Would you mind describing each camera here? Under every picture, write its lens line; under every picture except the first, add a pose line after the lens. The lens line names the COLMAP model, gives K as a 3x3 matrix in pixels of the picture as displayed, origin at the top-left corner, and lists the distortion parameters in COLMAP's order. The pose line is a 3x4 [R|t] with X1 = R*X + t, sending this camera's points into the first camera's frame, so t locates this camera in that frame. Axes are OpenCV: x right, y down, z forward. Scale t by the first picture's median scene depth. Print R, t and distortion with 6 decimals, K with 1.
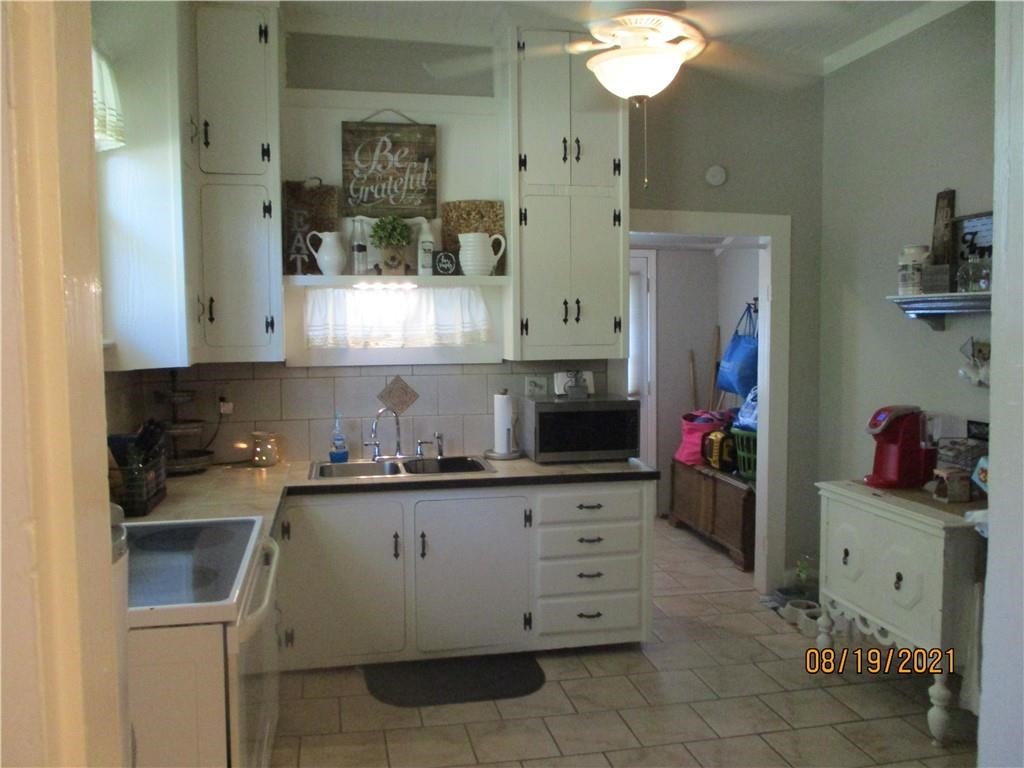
lens RADIAL K [[846.7, 0, 512.0], [0, 846.7, 384.0], [0, 0, 1]] dist [-0.040252, 0.007747]
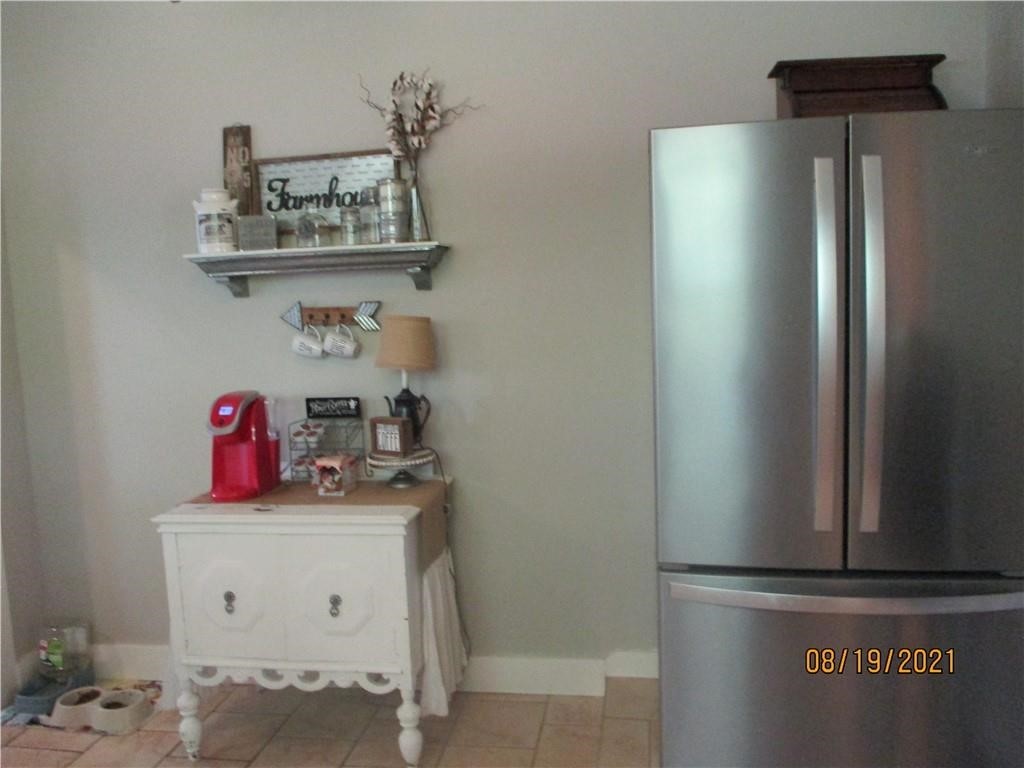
lens RADIAL K [[846.7, 0, 512.0], [0, 846.7, 384.0], [0, 0, 1]] dist [-0.040252, 0.007747]
pose [[0.333715, -0.116051, 0.935503, -0.185151], [0.106984, 0.990644, 0.084728, -0.021146], [-0.936583, 0.071809, 0.343009, 0.473366]]
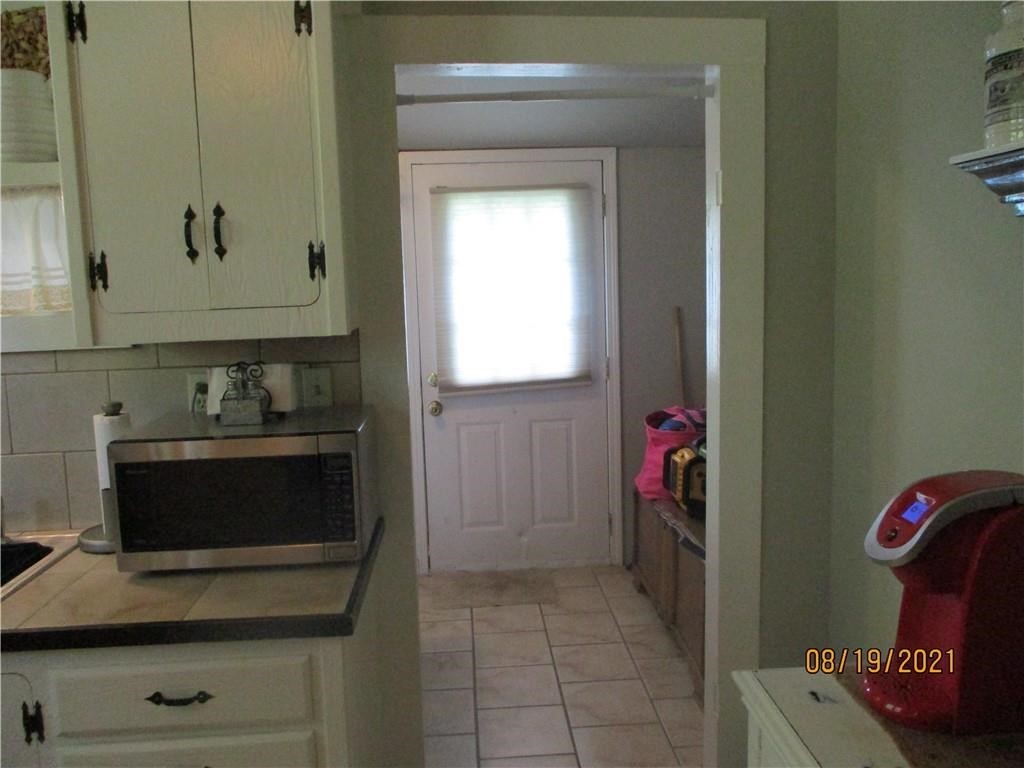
lens RADIAL K [[844.6, 0, 514.6], [0, 844.6, 389.6], [0, 0, 1]] dist [-0.045932, 0.001152]
pose [[0.990188, -0.005559, -0.139630, 0.317850], [0.013805, 0.998212, 0.058155, -0.029581], [0.139057, -0.059512, 0.988495, 0.632259]]
